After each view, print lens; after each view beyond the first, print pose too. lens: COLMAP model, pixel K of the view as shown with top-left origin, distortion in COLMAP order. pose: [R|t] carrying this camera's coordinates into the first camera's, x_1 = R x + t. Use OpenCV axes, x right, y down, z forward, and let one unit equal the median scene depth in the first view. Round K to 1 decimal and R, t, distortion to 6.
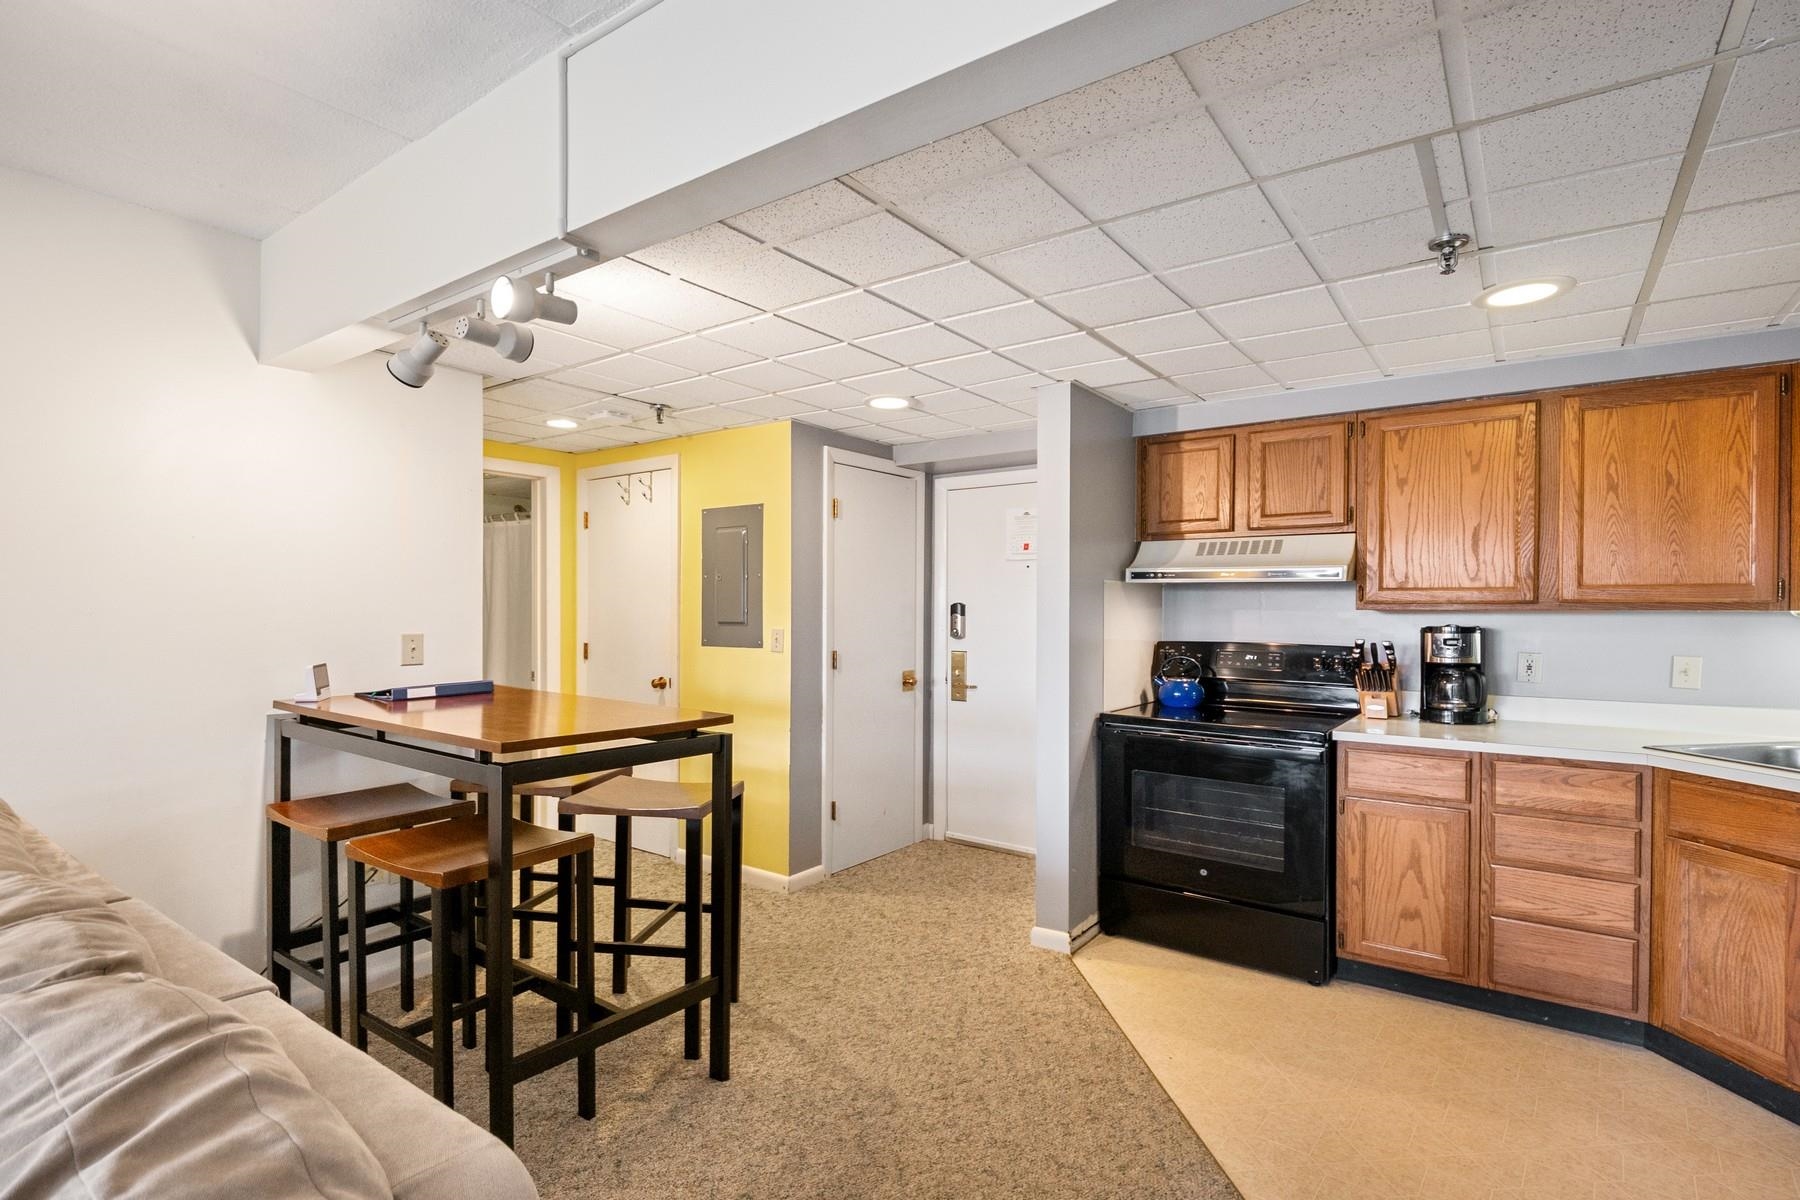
lens RADIAL K [[868.8, 0, 892.1], [0, 868.8, 608.9], [0, 0, 1]] dist [0.002098, -0.009681]
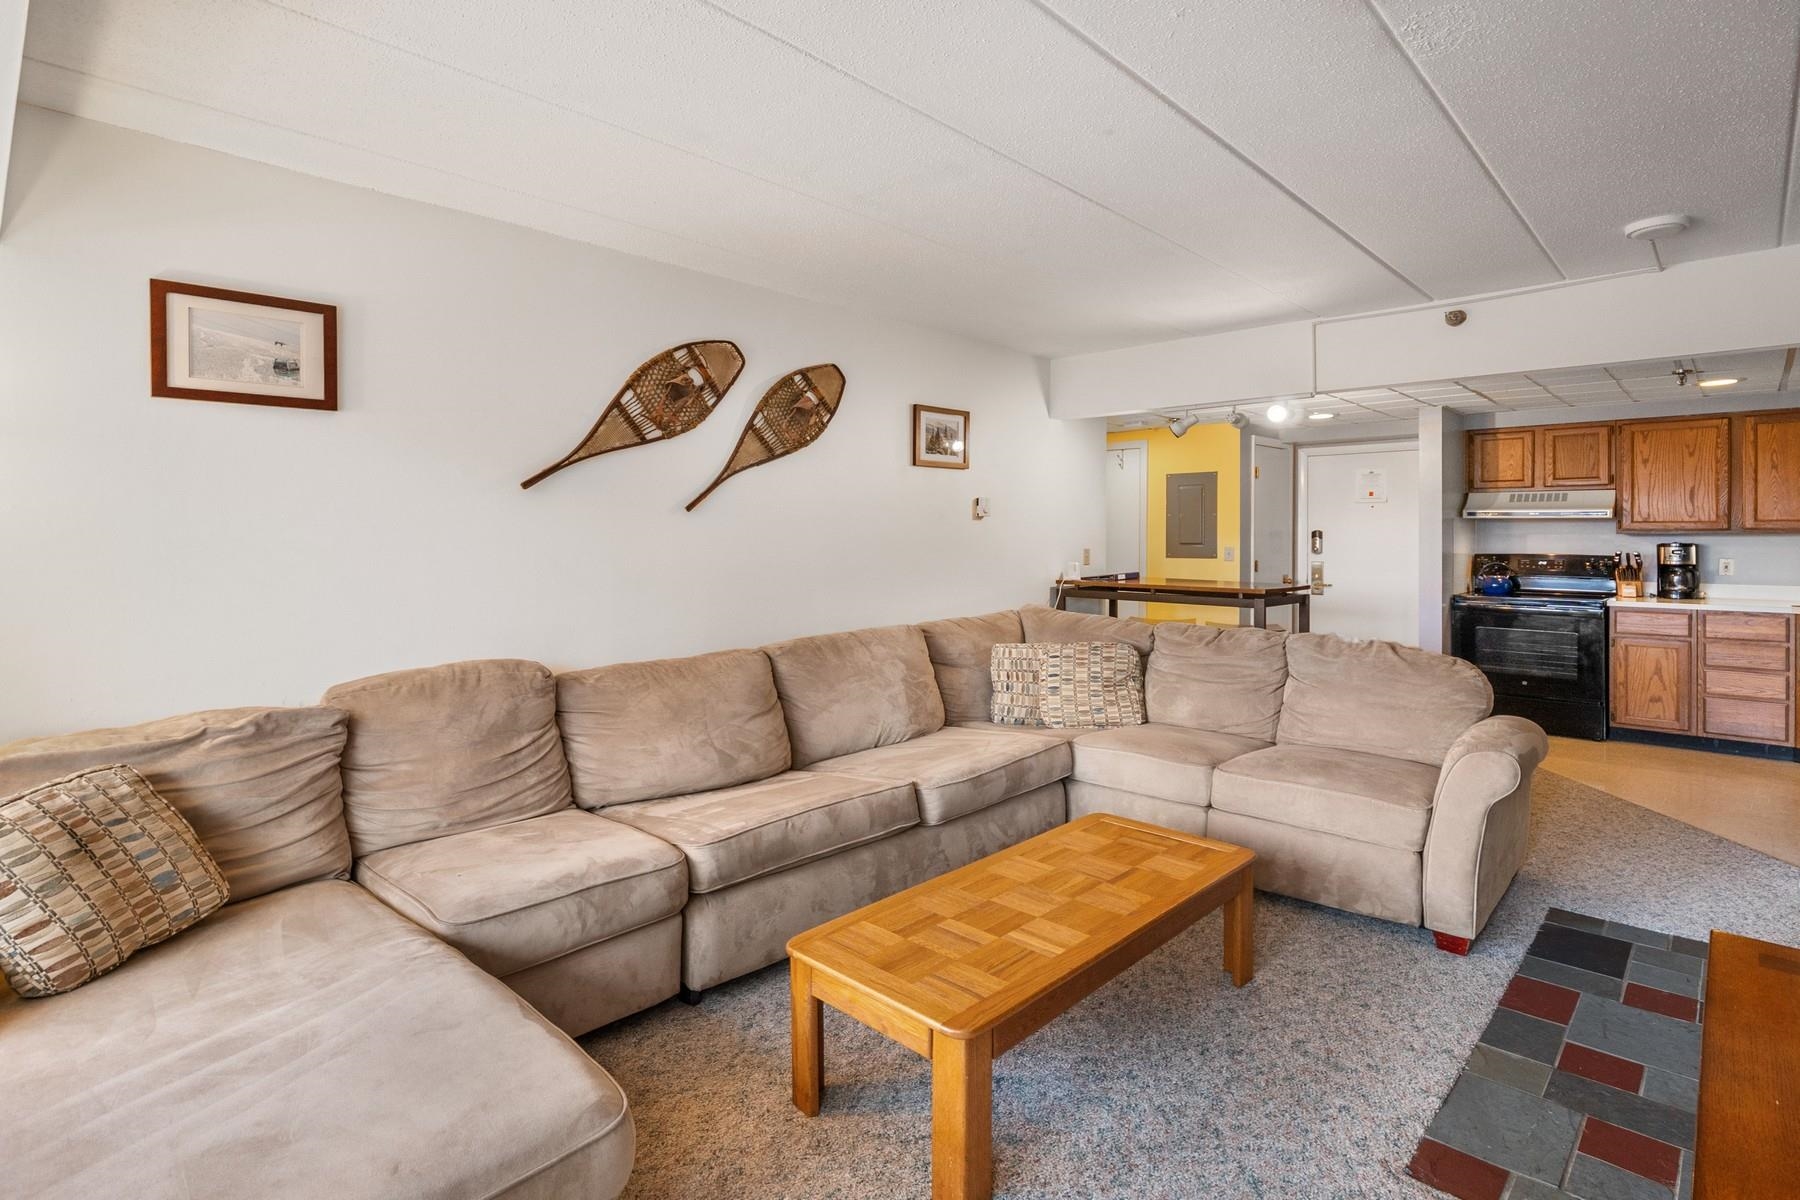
lens RADIAL K [[891.3, 0, 911.4], [0, 891.3, 529.3], [0, 0, 1]] dist [0.005919, -0.006889]
pose [[0.993499, -0.003225, -0.113792, -0.690004], [0.002414, 0.999971, -0.007263, 0.001243], [0.113812, 0.006941, 0.993478, -0.969937]]
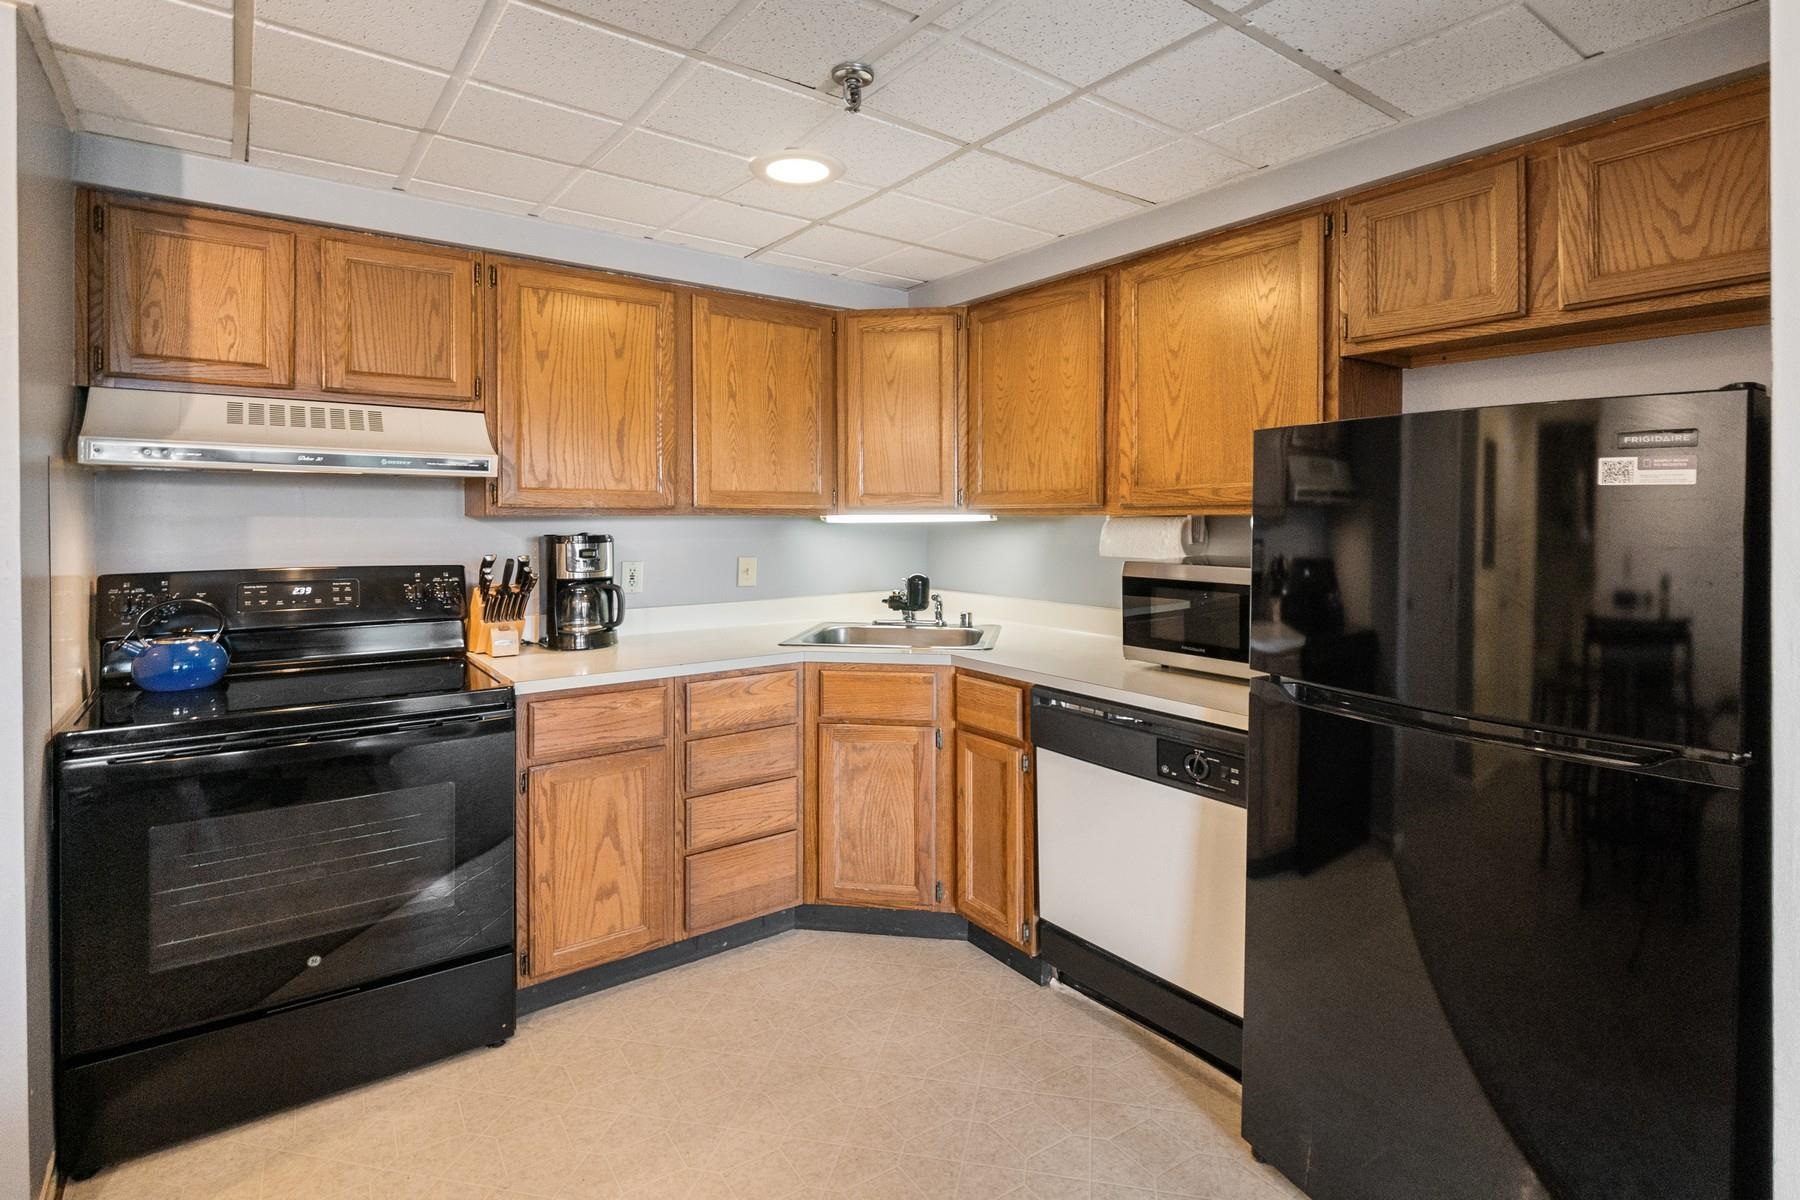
lens RADIAL K [[891.3, 0, 911.4], [0, 891.3, 529.3], [0, 0, 1]] dist [0.005919, -0.006889]
pose [[0.282566, -0.013877, 0.959148, -0.105488], [0.006379, 0.999900, 0.012588, 0.005332], [-0.959227, 0.002561, 0.282626, 0.451713]]
